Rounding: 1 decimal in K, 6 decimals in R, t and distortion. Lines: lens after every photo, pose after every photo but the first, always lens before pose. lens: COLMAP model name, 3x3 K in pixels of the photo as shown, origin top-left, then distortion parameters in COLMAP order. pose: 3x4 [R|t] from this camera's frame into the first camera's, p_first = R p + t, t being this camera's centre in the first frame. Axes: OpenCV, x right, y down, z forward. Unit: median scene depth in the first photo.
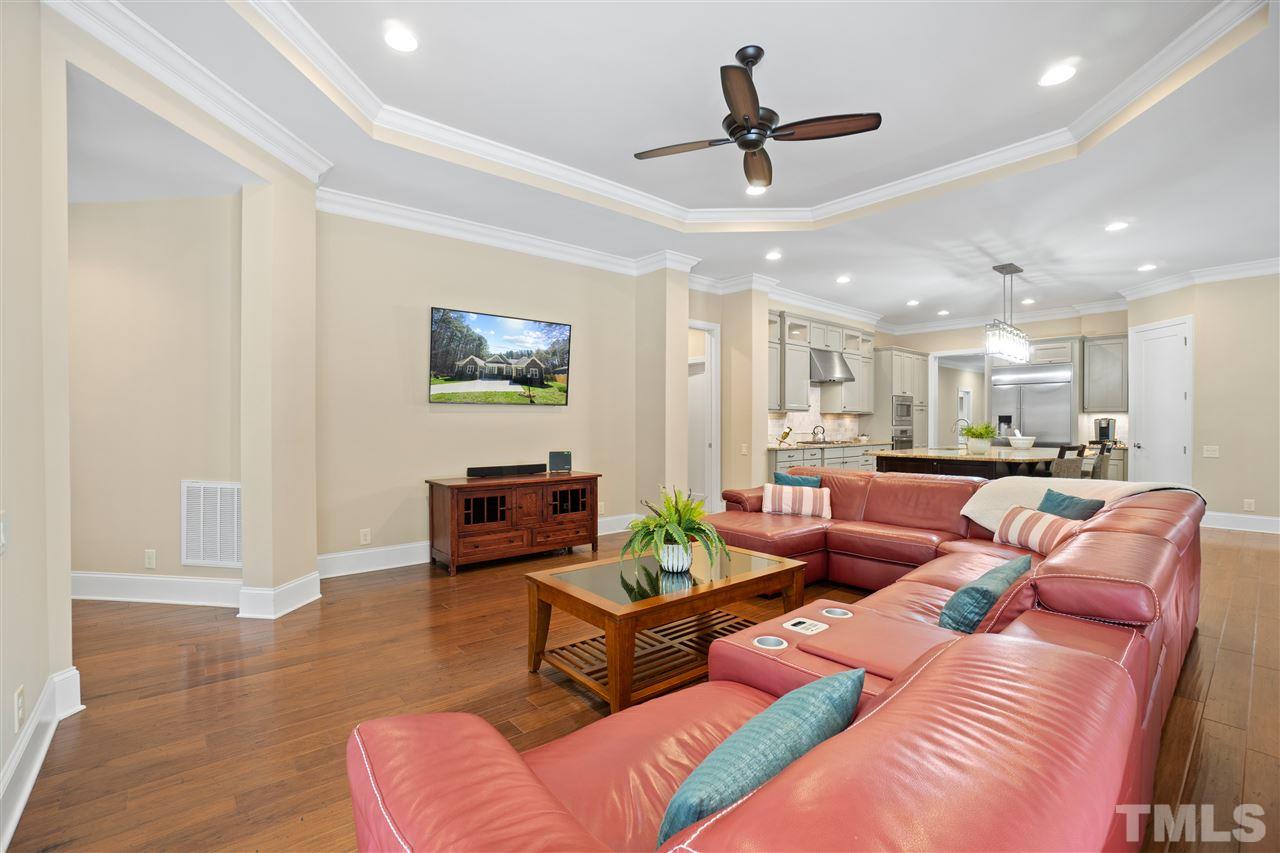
lens RADIAL K [[548.7, 0, 659.1], [0, 548.7, 422.0], [0, 0, 1]] dist [-0.030125, 0.000310]
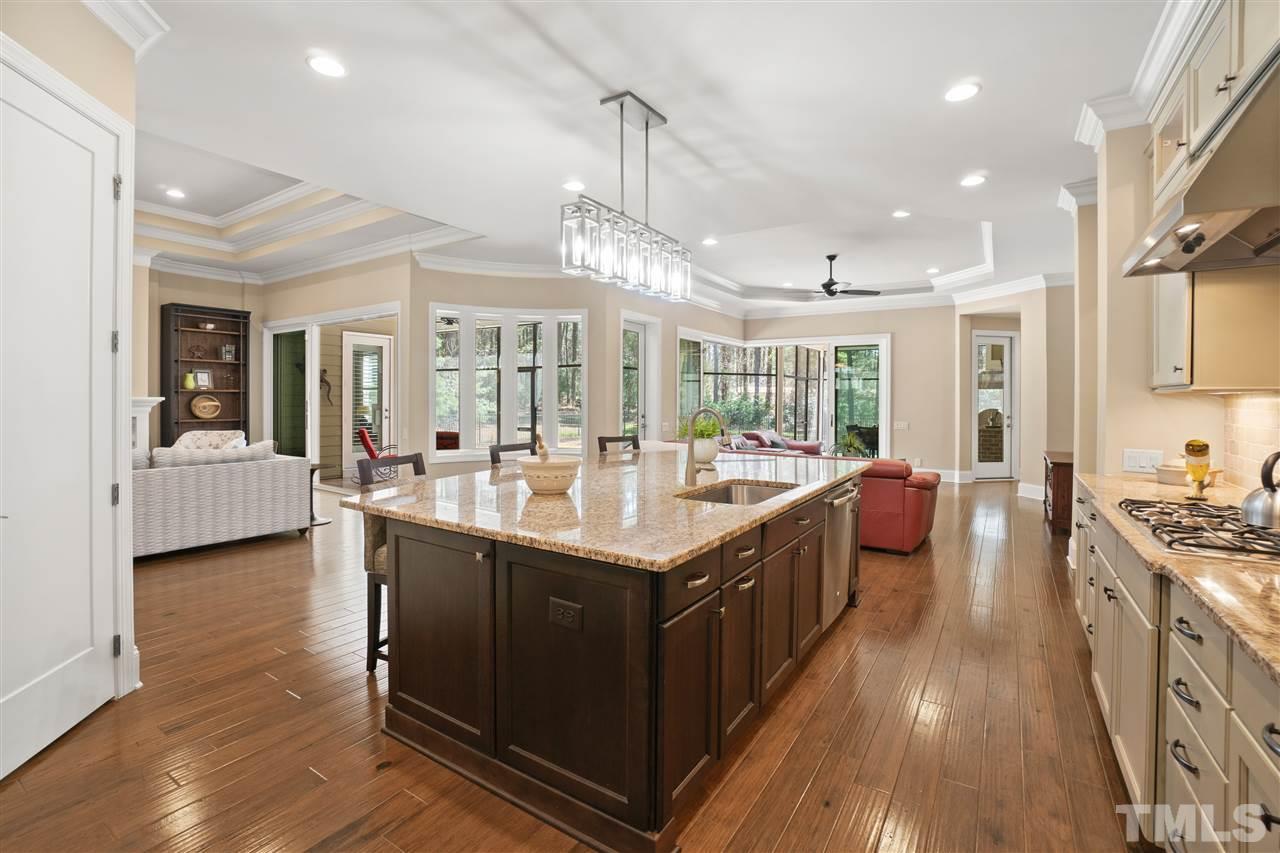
lens RADIAL K [[564.0, 0, 634.6], [0, 564.0, 419.6], [0, 0, 1]] dist [-0.049564, 0.000171]
pose [[-0.966417, 0.006743, -0.256890, 0.630144], [-0.001614, 0.999477, 0.032307, -0.009940], [0.256974, 0.031636, -0.965900, 1.216387]]
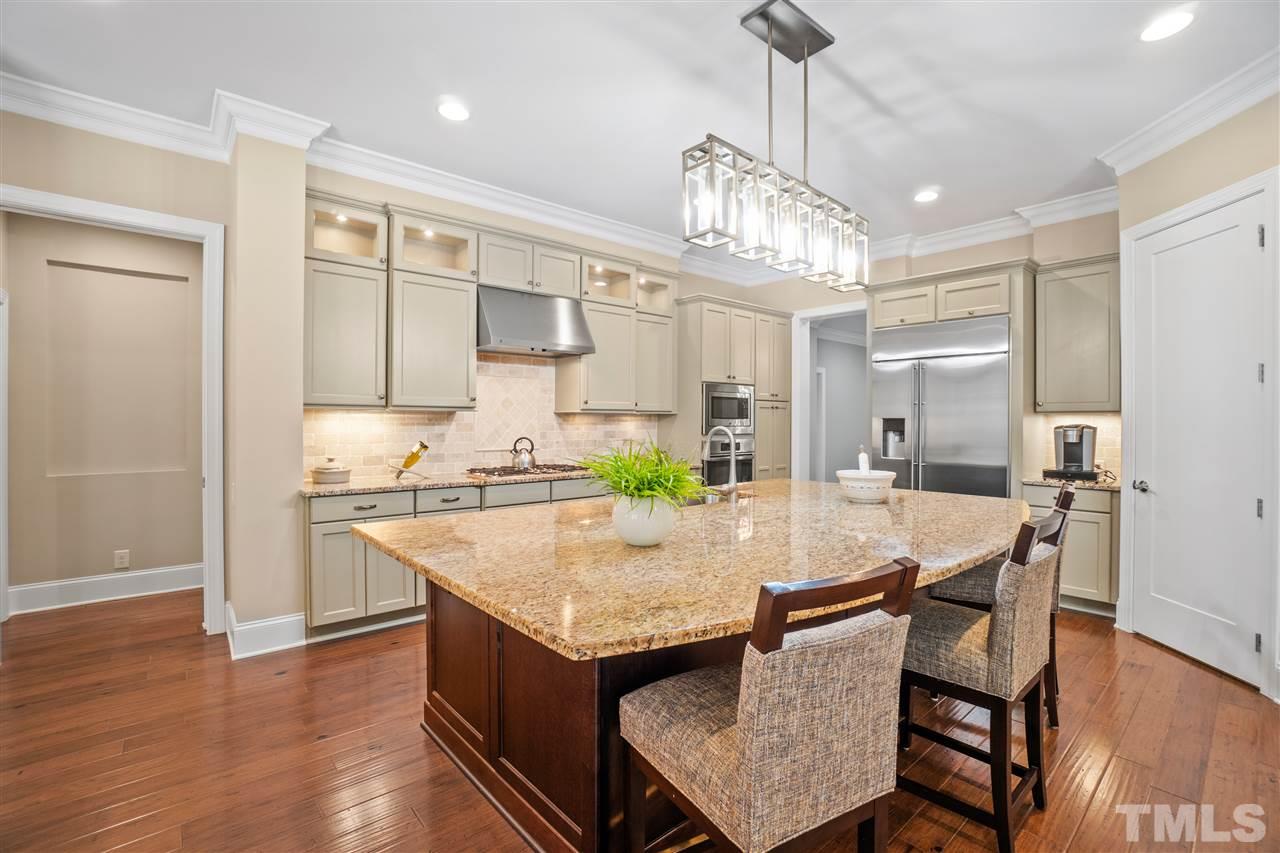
lens RADIAL K [[564.0, 0, 634.6], [0, 564.0, 419.6], [0, 0, 1]] dist [-0.049564, 0.000171]
pose [[0.999866, 0.002288, -0.016208, 0.437467], [-0.002303, 0.999997, -0.000929, -0.010232], [0.016206, 0.000967, 0.999868, 0.497320]]
